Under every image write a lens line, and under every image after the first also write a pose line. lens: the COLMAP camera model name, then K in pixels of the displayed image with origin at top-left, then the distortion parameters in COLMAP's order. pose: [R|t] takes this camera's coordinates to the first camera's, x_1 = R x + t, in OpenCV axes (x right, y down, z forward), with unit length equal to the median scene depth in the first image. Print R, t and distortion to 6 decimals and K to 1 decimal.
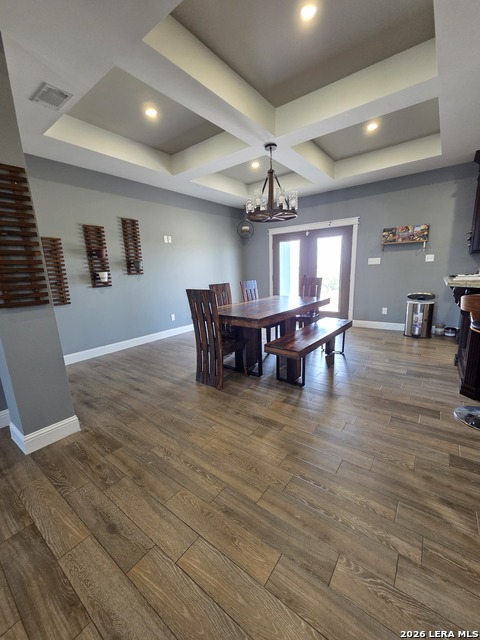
lens RADIAL K [[263.3, 0, 241.3], [0, 263.3, 323.5], [0, 0, 1]] dist [0.003862, 0.000055]
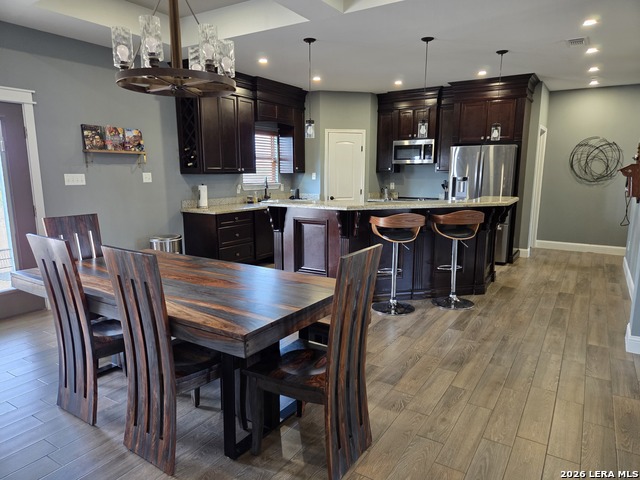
lens RADIAL K [[428.3, 0, 320.0], [0, 428.3, 240.0], [0, 0, 1]] dist [0.069393, -0.047993]
pose [[-0.081645, -0.127403, 0.988485, -0.511068], [0.204820, 0.968482, 0.141743, -0.156130], [-0.975389, 0.214034, -0.052977, 0.650453]]
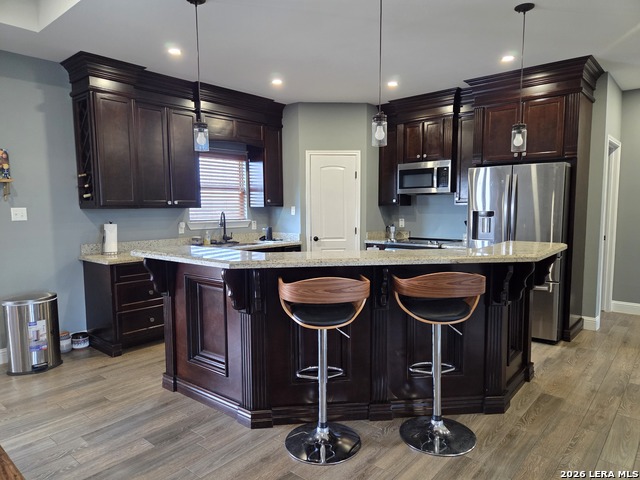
lens RADIAL K [[428.3, 0, 320.0], [0, 428.3, 240.0], [0, 0, 1]] dist [0.069393, -0.047993]
pose [[0.065265, -0.047604, 0.996732, -0.110182], [0.207950, 0.977580, 0.033073, -0.104578], [-0.975960, 0.205112, 0.073701, 0.374116]]
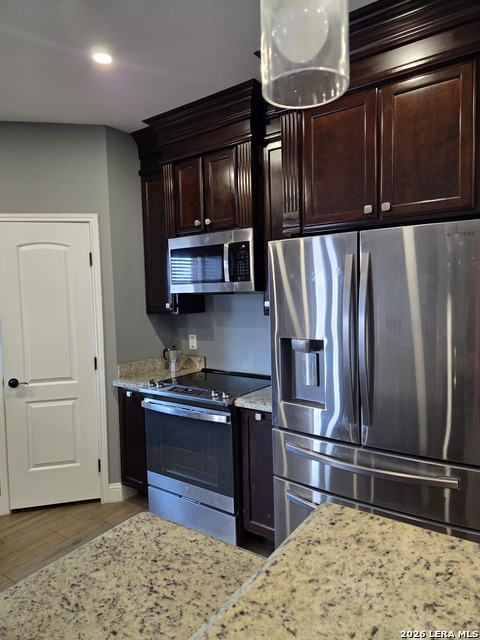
lens RADIAL K [[428.3, 0, 240.0], [0, 428.3, 320.0], [0, 0, 1]] dist [0.069393, -0.047993]
pose [[-0.019269, -0.033355, 0.999258, 0.492932], [0.233056, 0.971762, 0.036931, -0.106530], [-0.972272, 0.233595, -0.010952, 0.121972]]
